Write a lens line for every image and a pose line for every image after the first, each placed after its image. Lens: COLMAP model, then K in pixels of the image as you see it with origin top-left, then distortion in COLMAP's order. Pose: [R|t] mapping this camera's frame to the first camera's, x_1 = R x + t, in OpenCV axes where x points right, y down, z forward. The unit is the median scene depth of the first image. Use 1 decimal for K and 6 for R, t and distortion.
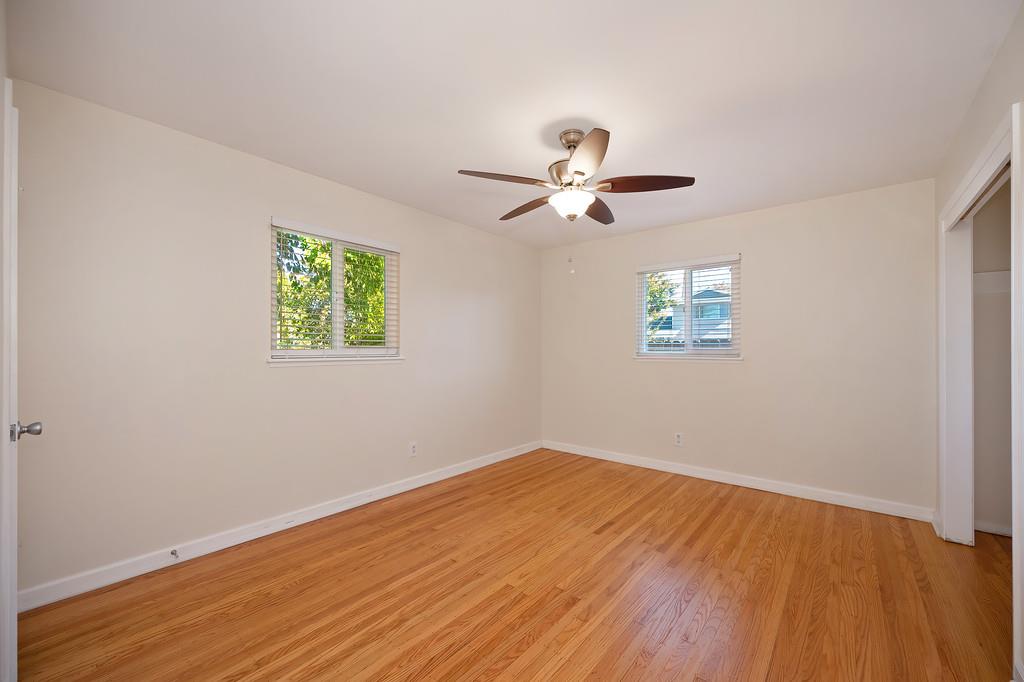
lens RADIAL K [[408.5, 0, 509.7], [0, 408.5, 345.9], [0, 0, 1]] dist [0.002251, -0.000601]
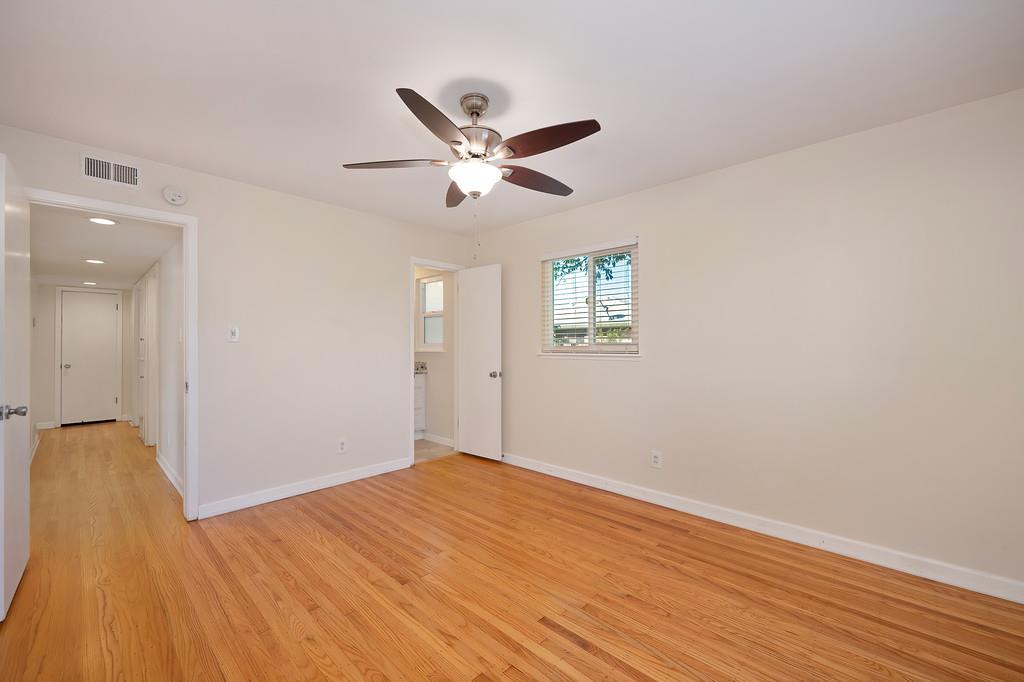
lens RADIAL K [[408.5, 0, 510.5], [0, 408.5, 345.3], [0, 0, 1]] dist [0.002251, -0.000601]
pose [[-0.059637, -0.002454, -0.998217, 0.971131], [0.009641, 0.999949, -0.003034, 0.008563], [0.998174, -0.009805, -0.059610, 1.082794]]
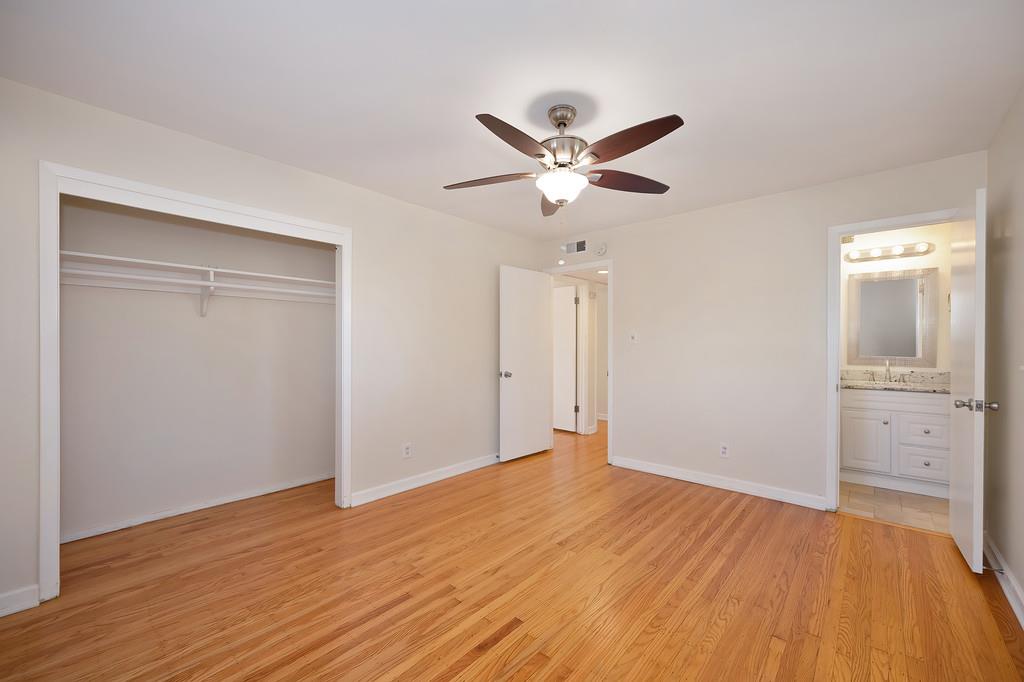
lens RADIAL K [[408.5, 0, 513.5], [0, 408.5, 342.5], [0, 0, 1]] dist [0.002251, -0.000601]
pose [[-0.999766, -0.005643, 0.020876, 0.227591], [-0.005977, 0.999855, -0.015950, 0.018982], [-0.020783, -0.016071, -0.999655, 1.824643]]
